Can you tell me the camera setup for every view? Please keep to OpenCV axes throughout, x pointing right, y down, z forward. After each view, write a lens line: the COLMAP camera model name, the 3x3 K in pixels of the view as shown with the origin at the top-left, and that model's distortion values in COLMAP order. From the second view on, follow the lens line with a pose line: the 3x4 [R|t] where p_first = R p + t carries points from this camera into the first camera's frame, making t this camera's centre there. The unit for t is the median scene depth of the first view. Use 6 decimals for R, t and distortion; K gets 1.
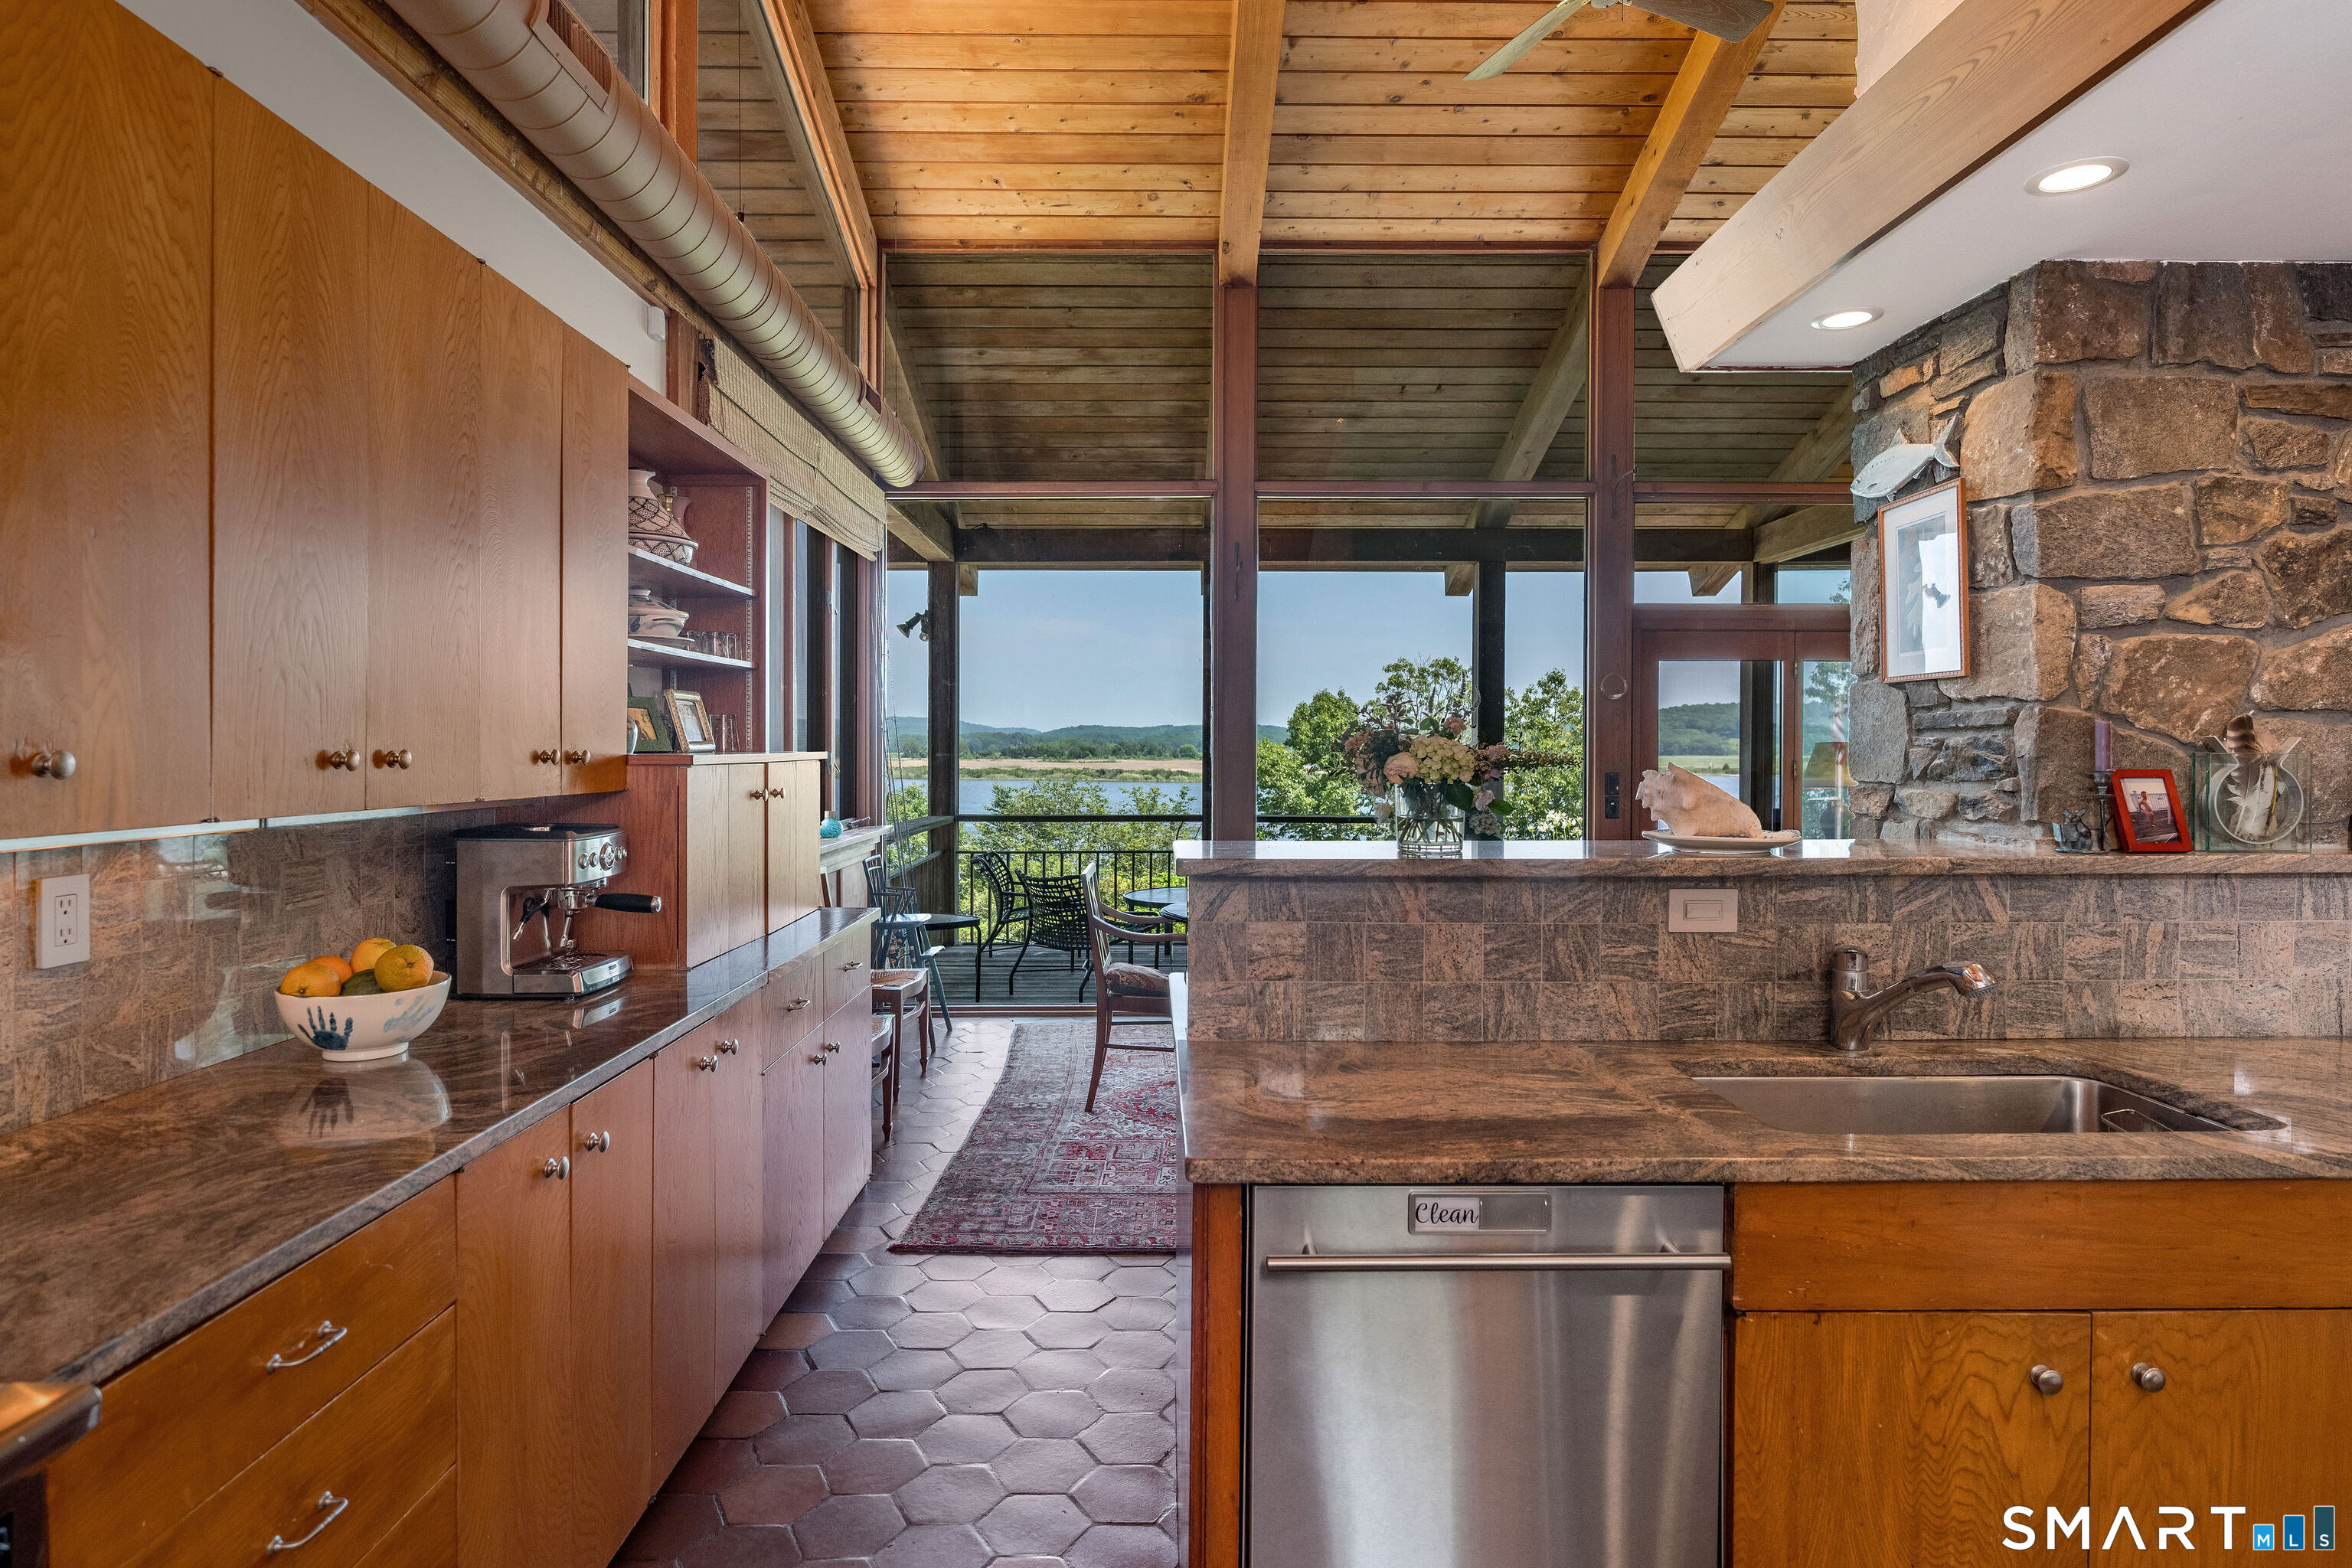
lens RADIAL K [[1277.1, 0, 1176.4], [0, 1277.1, 765.9], [0, 0, 1]] dist [0.004656, -0.000525]
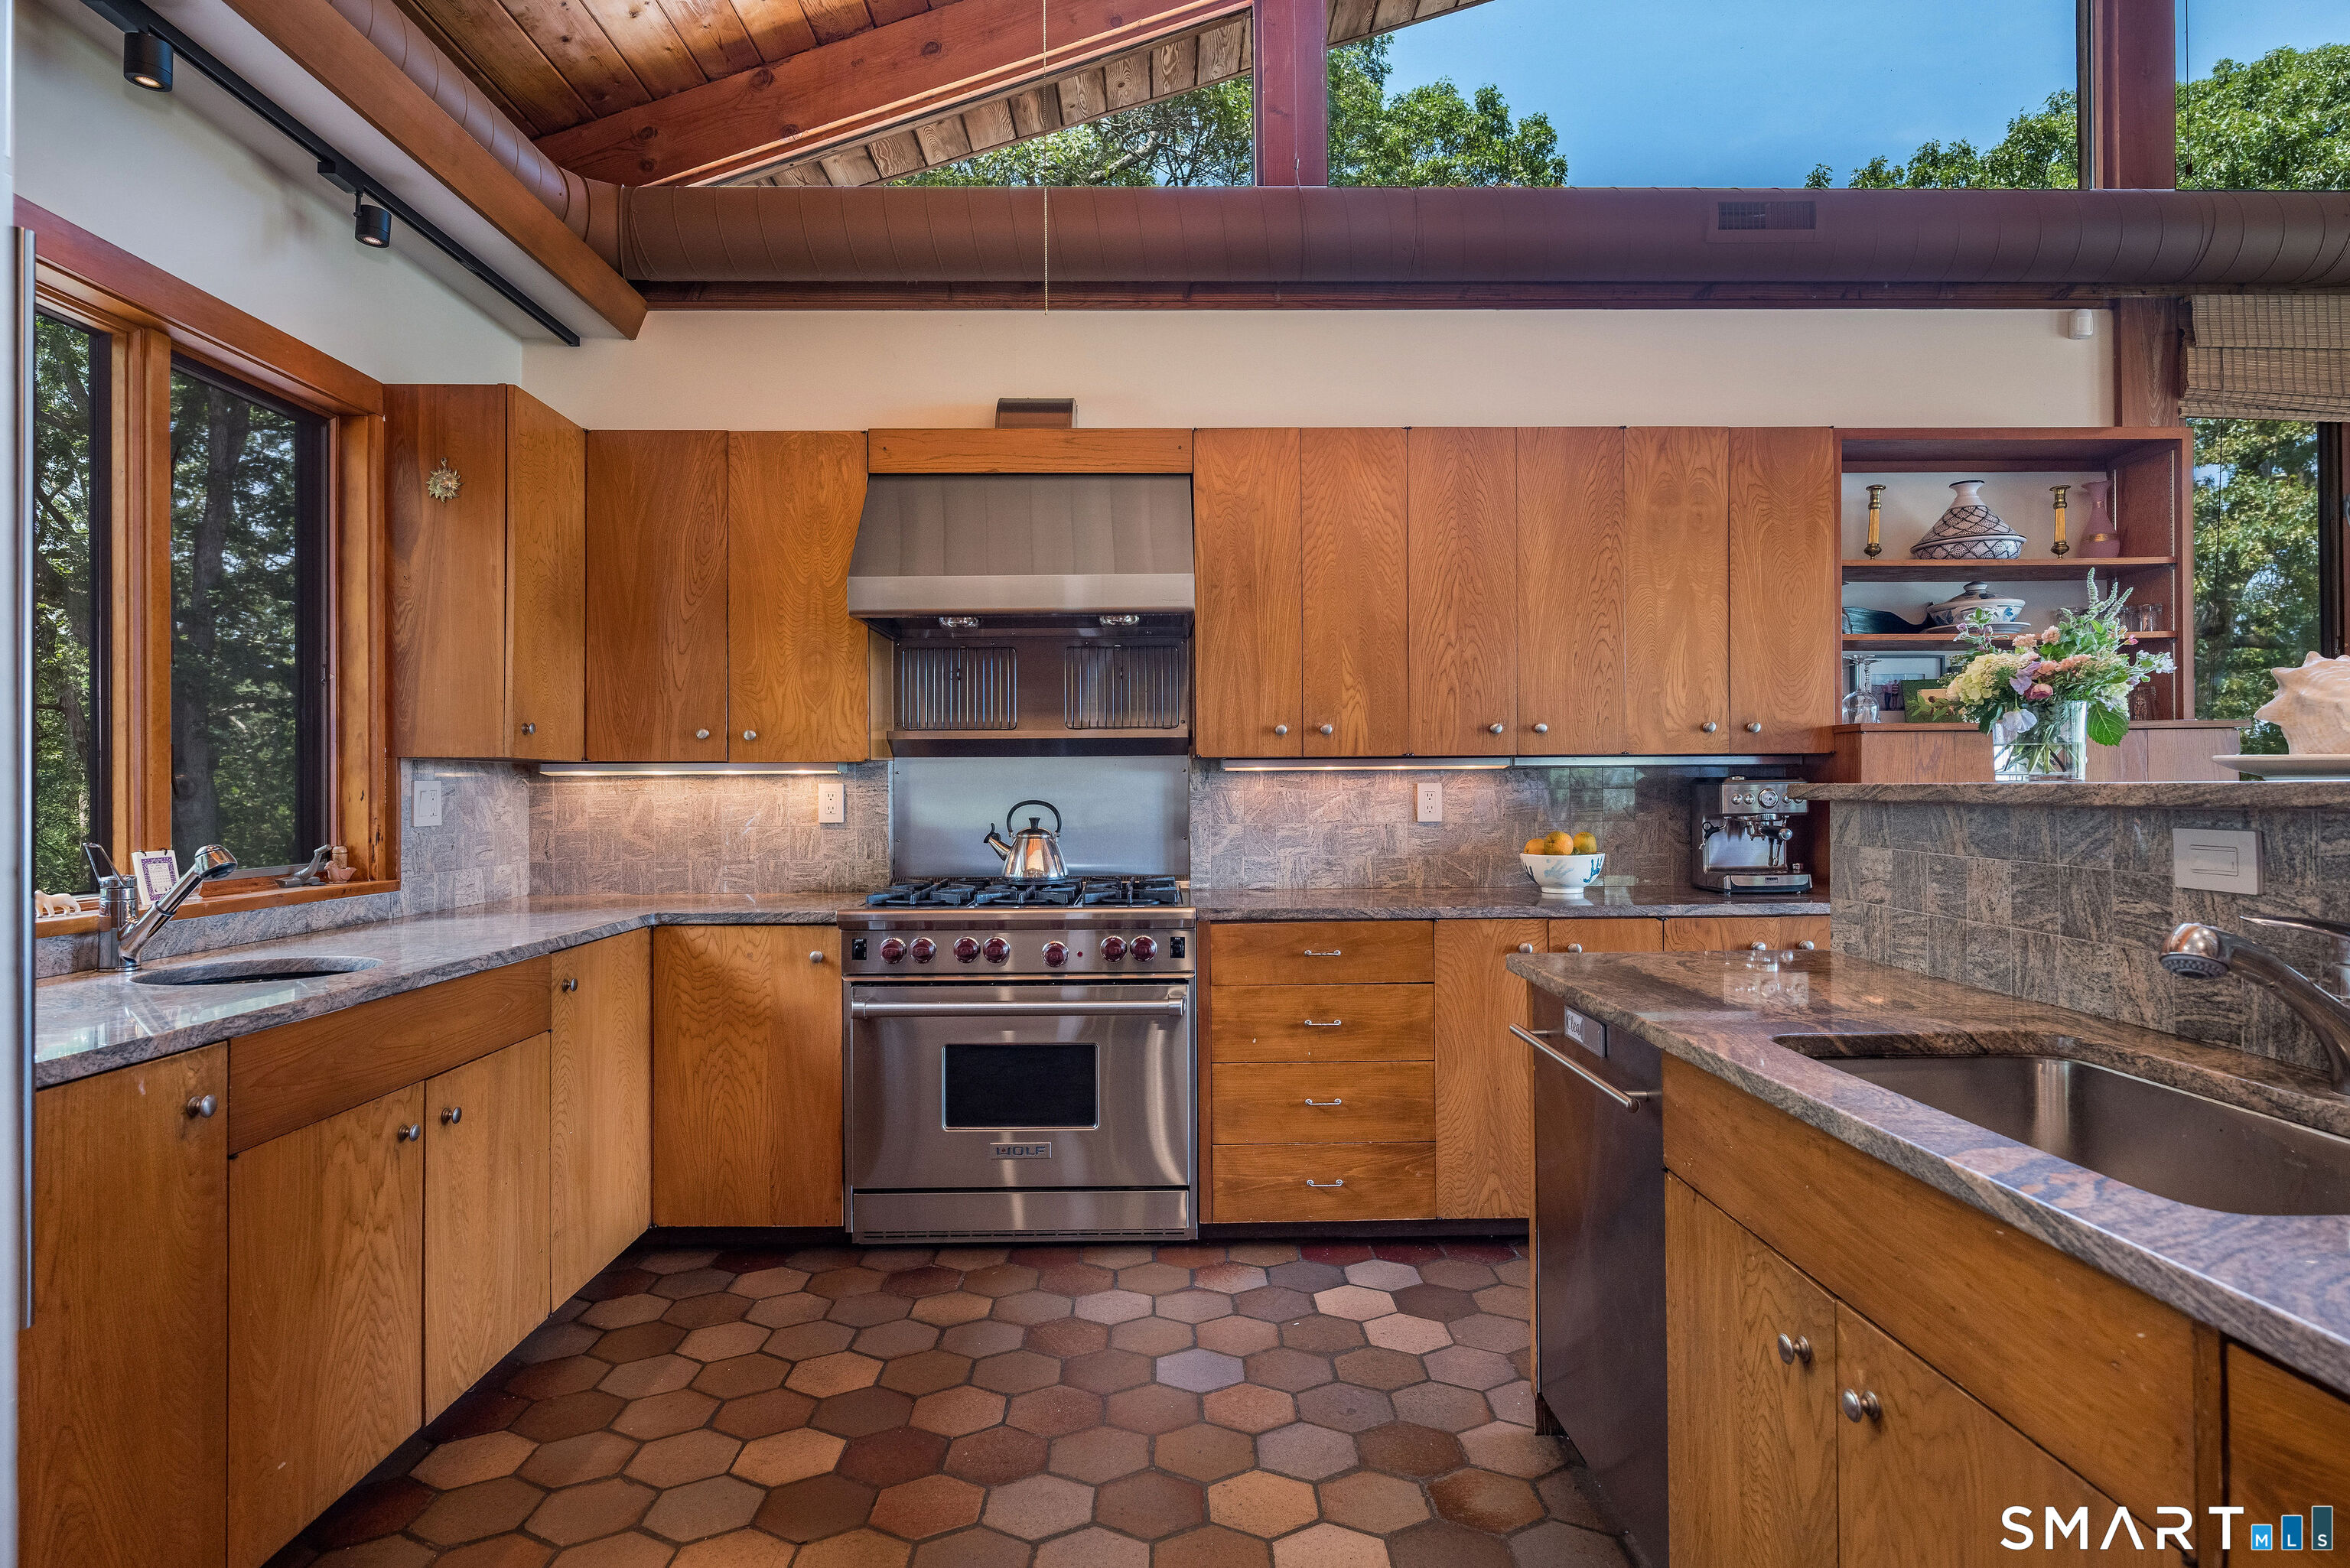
lens RADIAL K [[1275.9, 0, 1170.0], [0, 1275.9, 783.3], [0, 0, 1]] dist [0.004656, -0.000525]
pose [[-0.000563, -0.004043, -0.999992, 1.118249], [-0.008667, 0.999954, -0.004038, 0.078628], [0.999962, 0.008665, -0.000598, 0.423228]]
